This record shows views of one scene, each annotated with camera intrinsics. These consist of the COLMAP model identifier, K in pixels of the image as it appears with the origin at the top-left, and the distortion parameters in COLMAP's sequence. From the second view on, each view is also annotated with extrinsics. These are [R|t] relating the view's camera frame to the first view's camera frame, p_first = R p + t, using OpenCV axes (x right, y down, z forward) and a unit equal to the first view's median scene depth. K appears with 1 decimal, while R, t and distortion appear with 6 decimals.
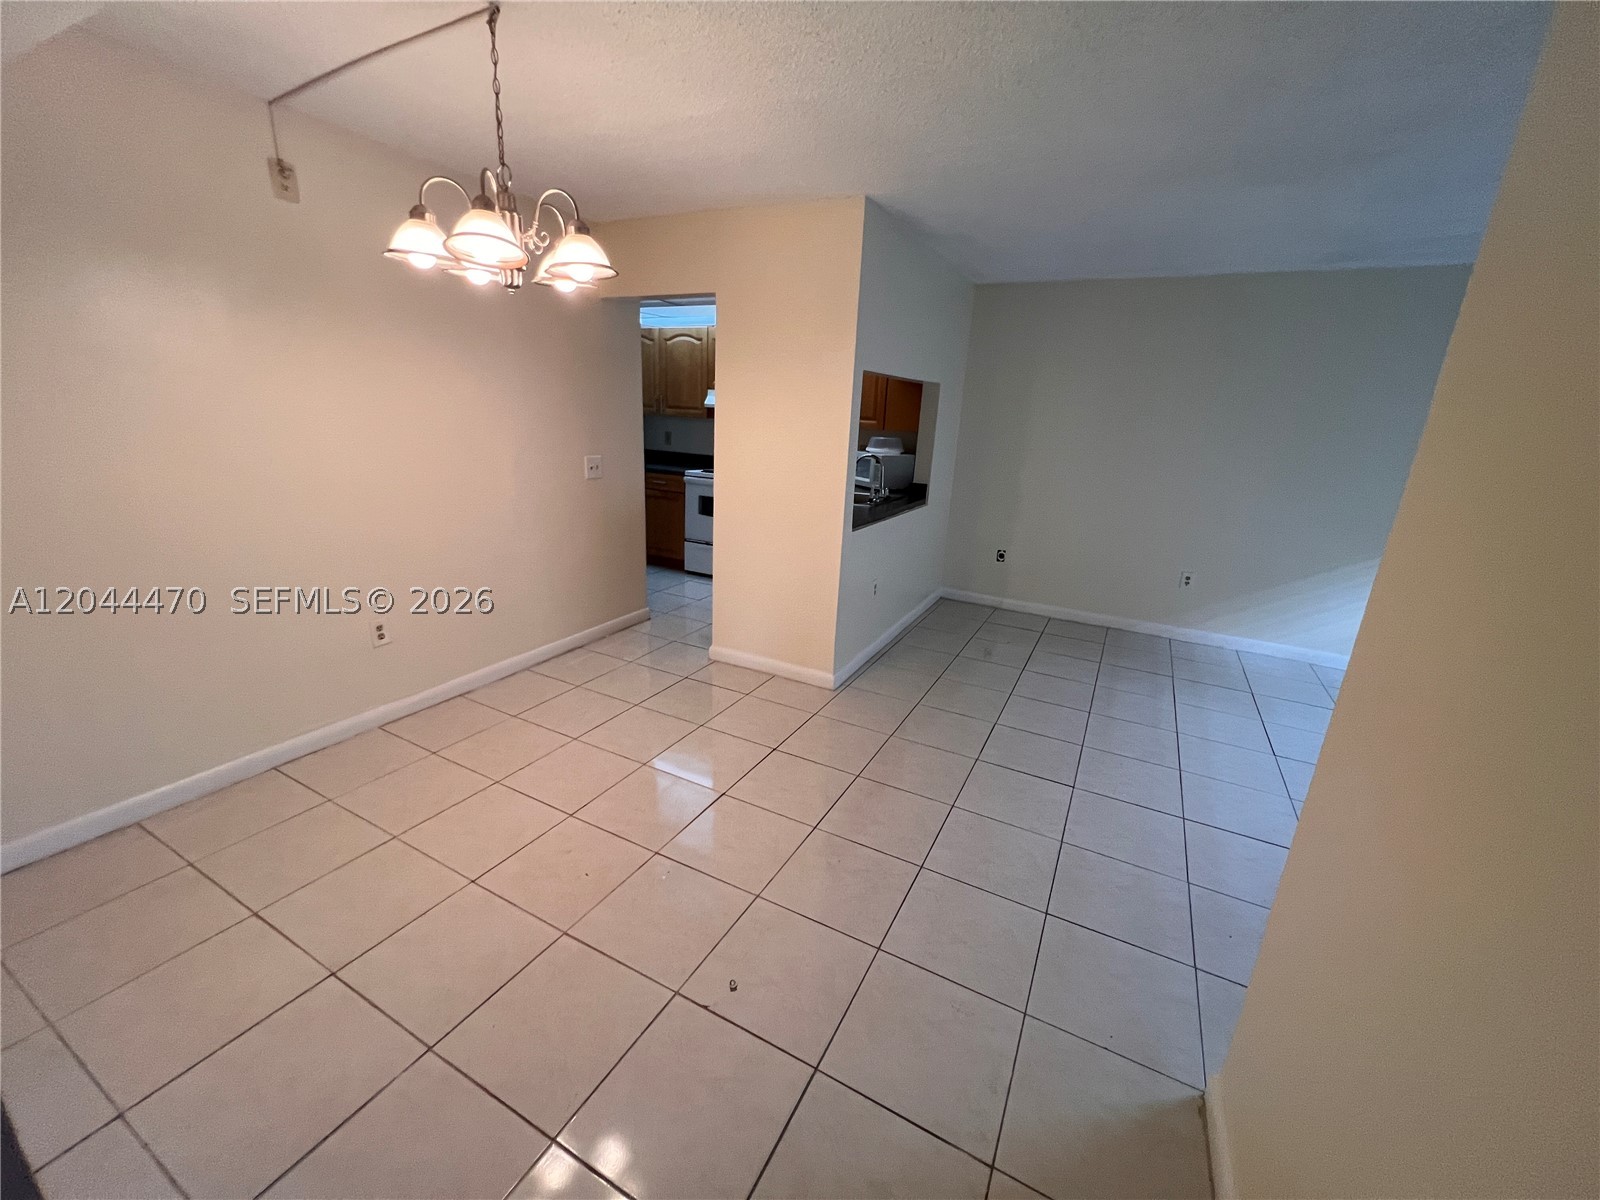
lens RADIAL K [[641.6, 0, 791.8], [0, 641.6, 610.3], [0, 0, 1]] dist [0.000855, 0.000073]
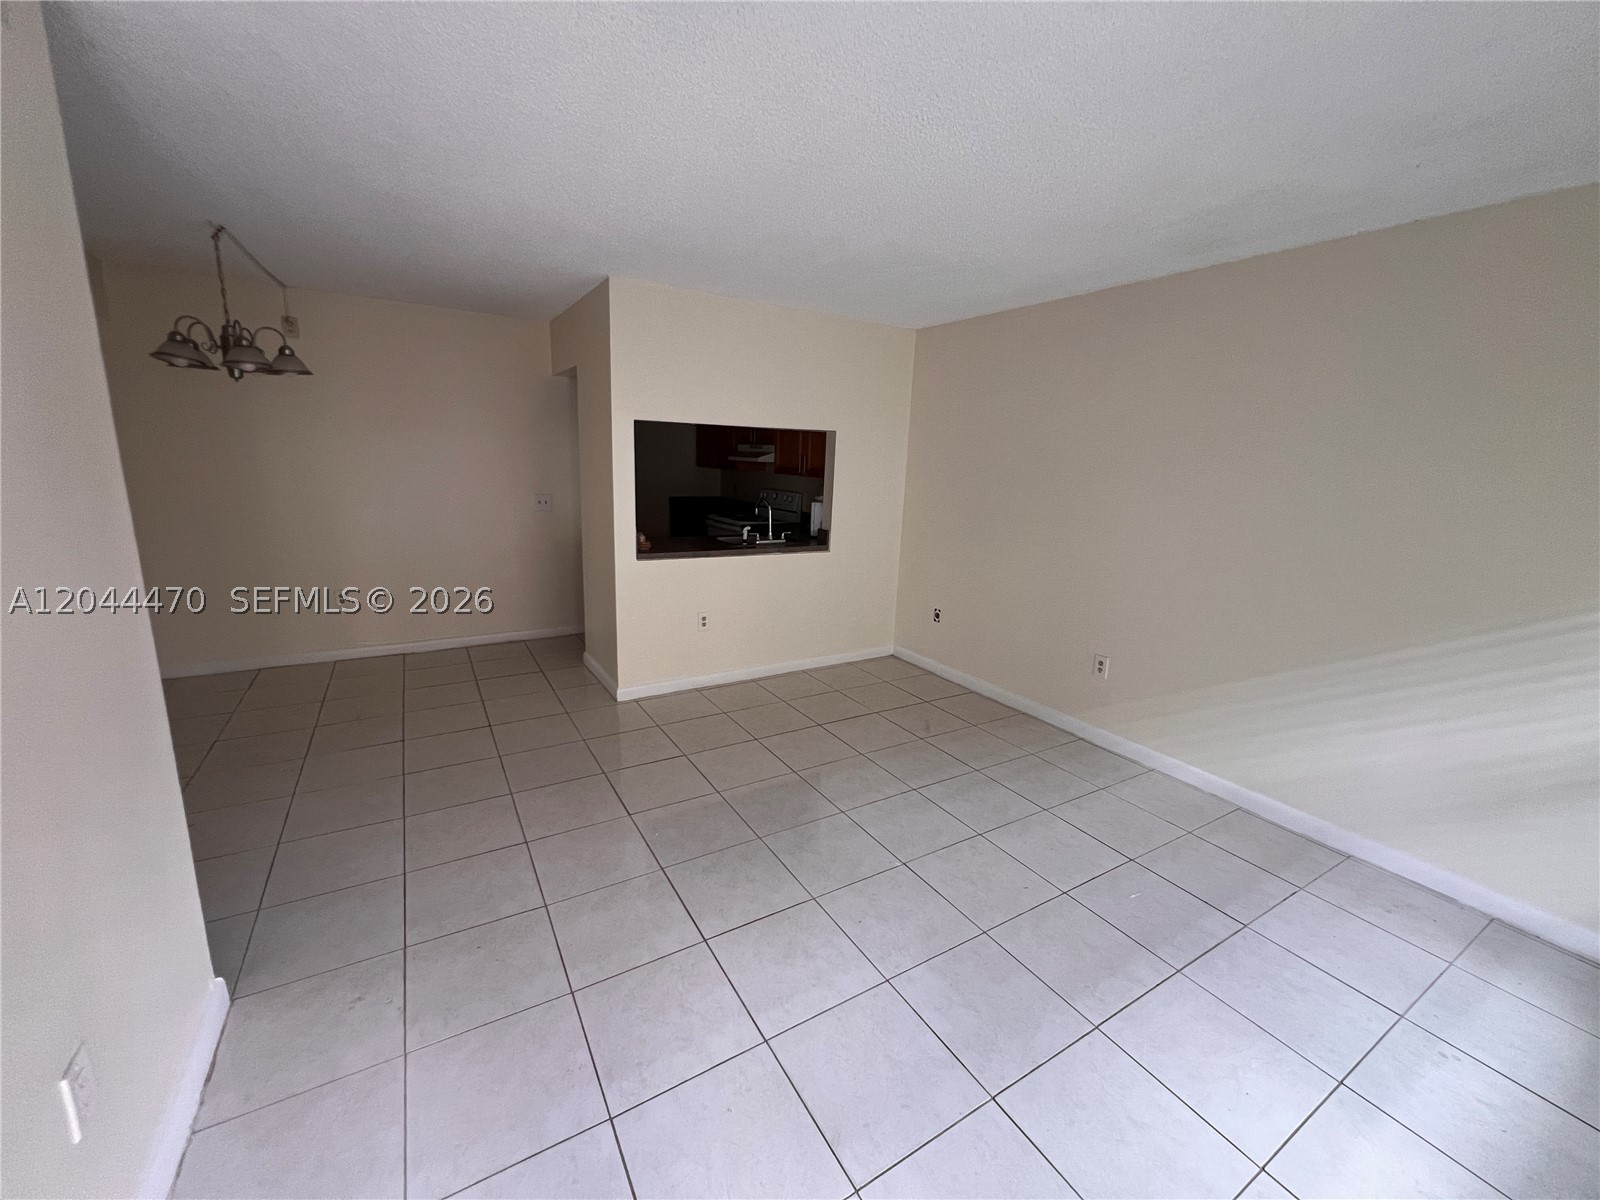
lens RADIAL K [[641.6, 0, 793.5], [0, 641.6, 587.0], [0, 0, 1]] dist [0.000855, 0.000073]
pose [[0.860724, 0.090202, -0.501017, 0.576140], [-0.156642, 0.983355, -0.092063, -0.009270], [0.484373, 0.157721, 0.860527, 0.113947]]
